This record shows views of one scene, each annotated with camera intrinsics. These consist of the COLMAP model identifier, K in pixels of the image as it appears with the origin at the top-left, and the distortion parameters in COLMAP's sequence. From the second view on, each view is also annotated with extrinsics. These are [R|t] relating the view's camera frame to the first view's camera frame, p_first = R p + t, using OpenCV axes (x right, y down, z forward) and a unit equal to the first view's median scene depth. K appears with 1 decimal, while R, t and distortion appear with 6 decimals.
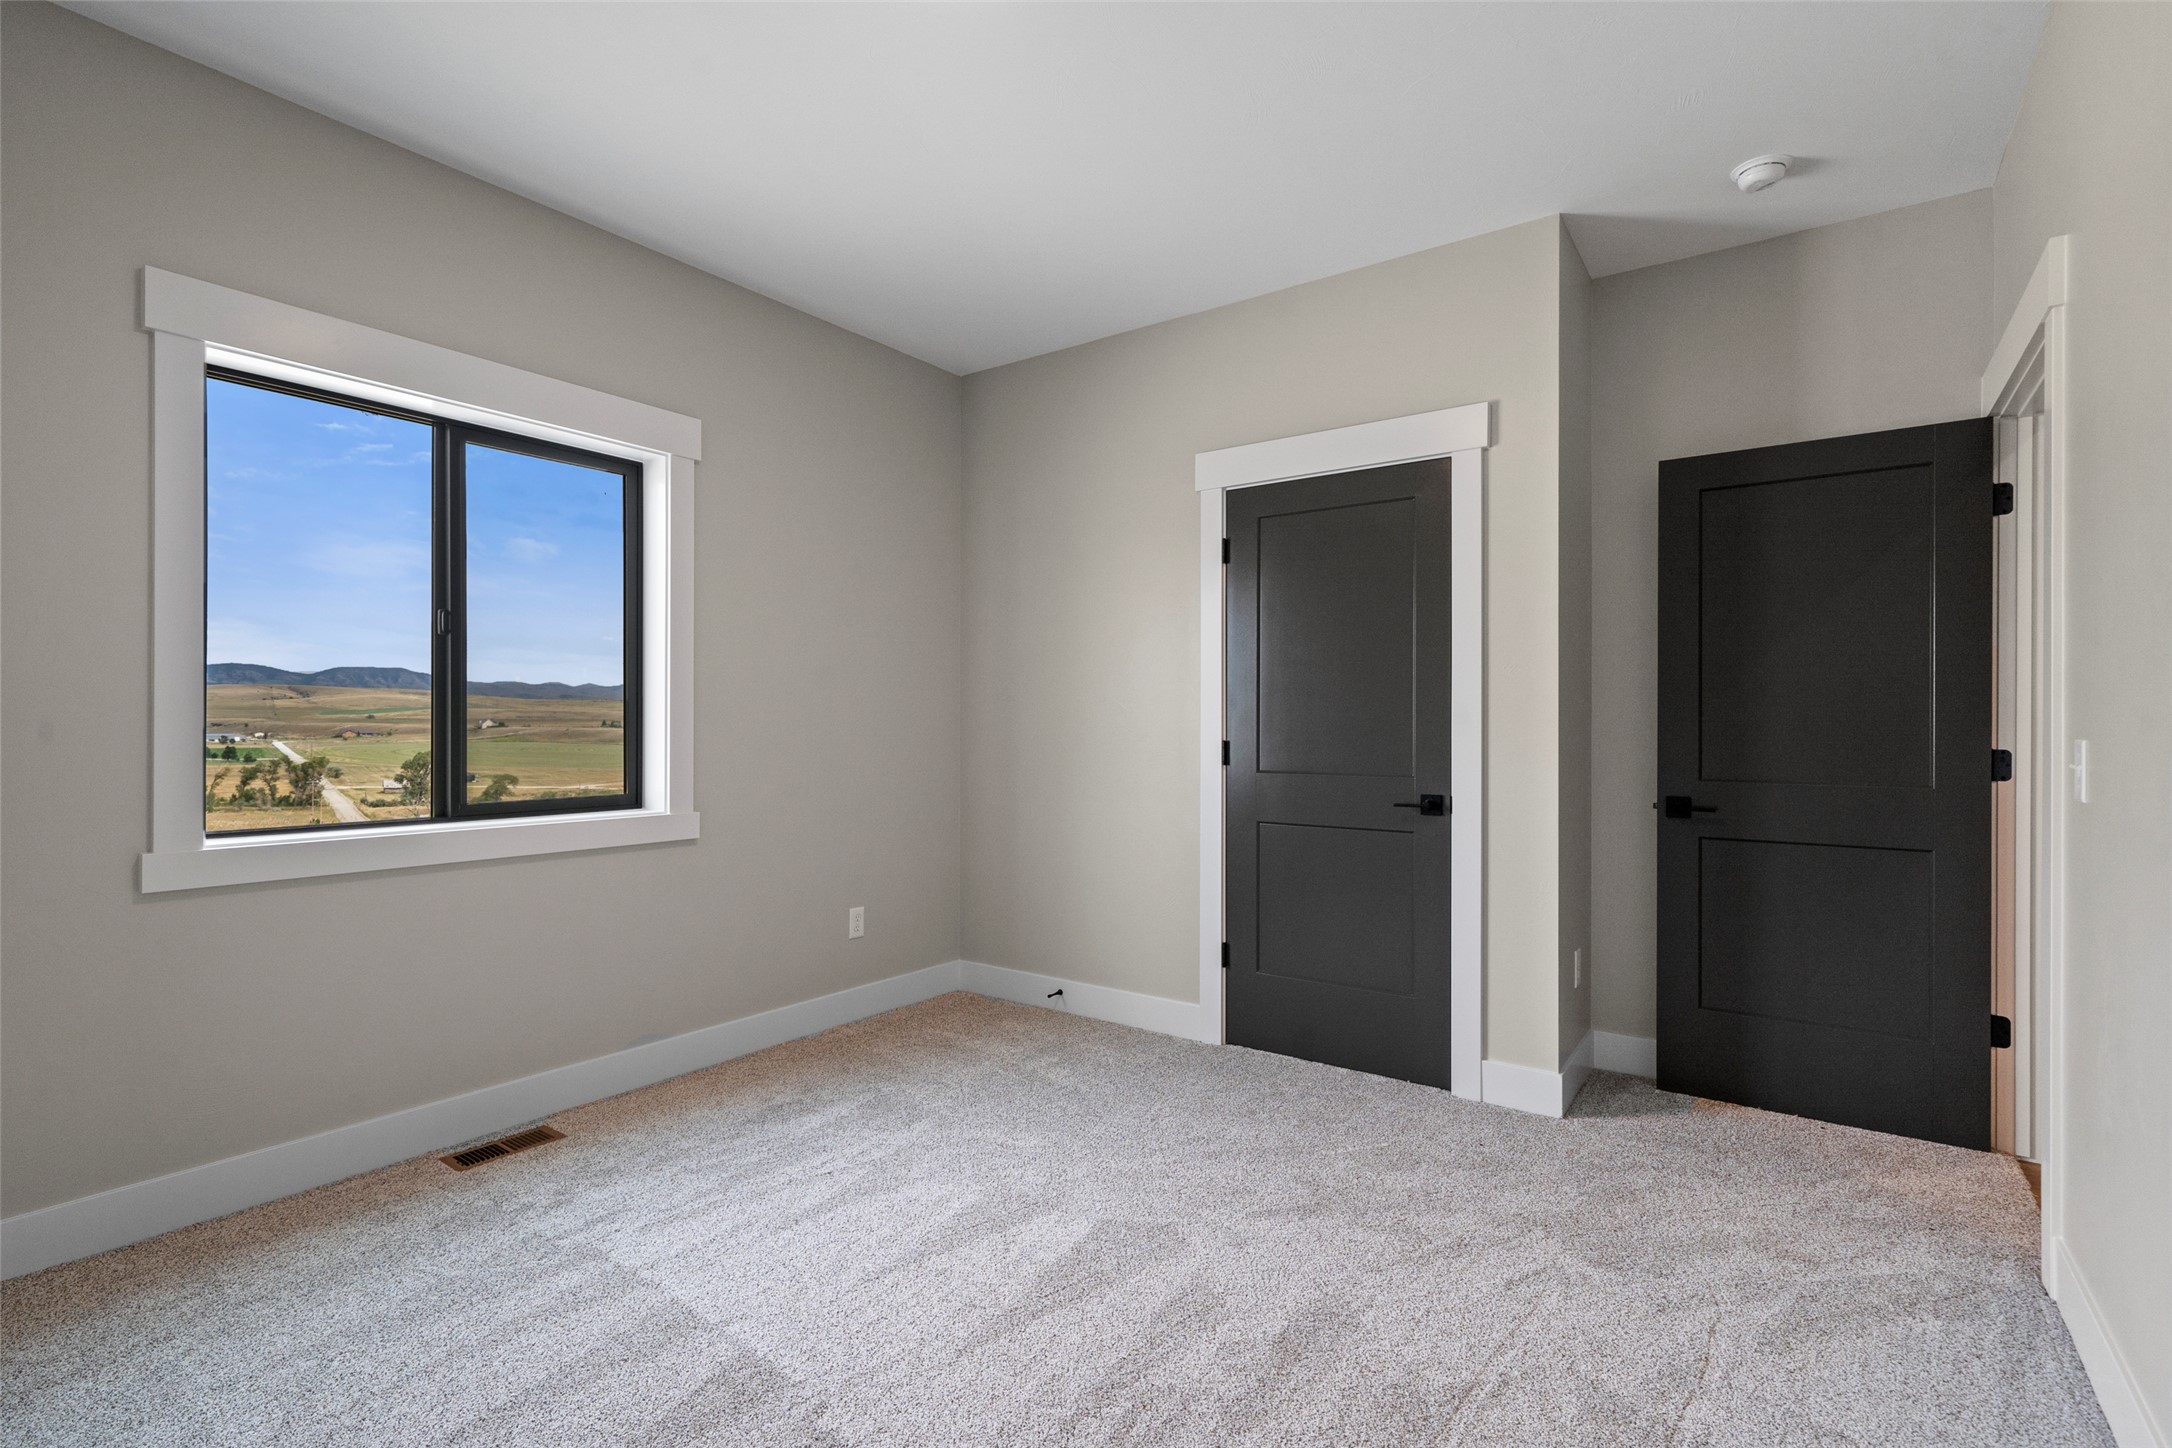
lens RADIAL K [[1016.8, 0, 1114.2], [0, 1016.8, 725.0], [0, 0, 1]] dist [0.002808, 0.000316]
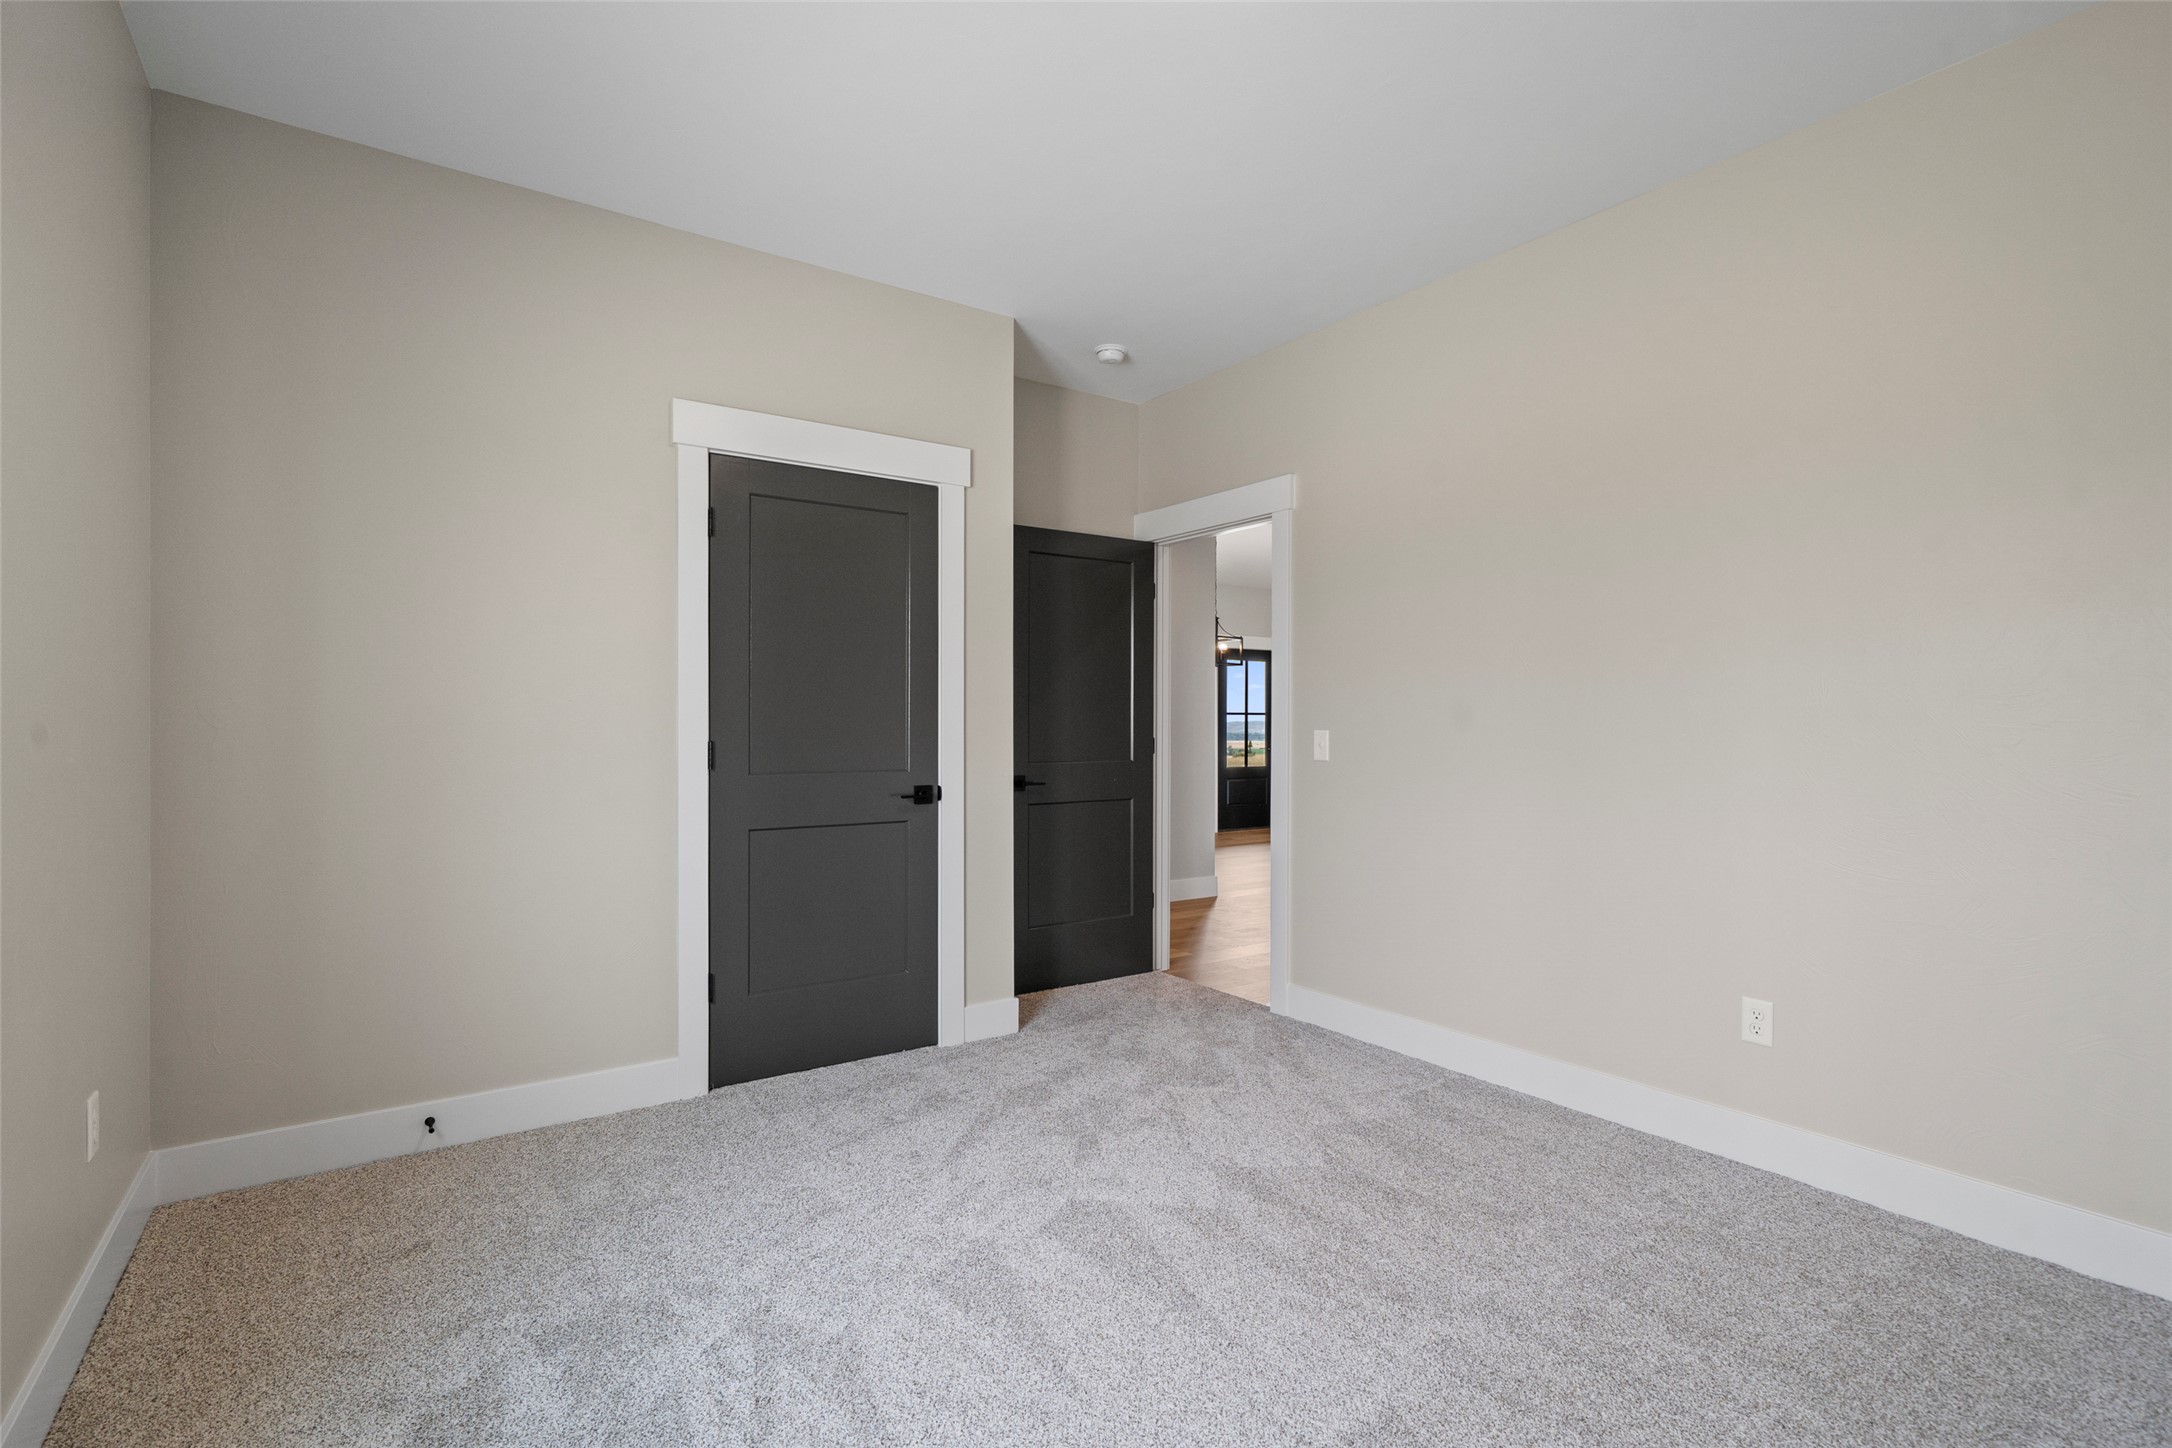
lens RADIAL K [[993.7, 0, 1086.0], [0, 993.7, 724.0], [0, 0, 1]] dist [-0.002668, -0.000152]
pose [[0.342495, -0.002869, 0.939515, -0.673554], [0.000954, 0.999996, 0.002705, -0.001562], [-0.939519, -0.000030, 0.342497, 0.478339]]
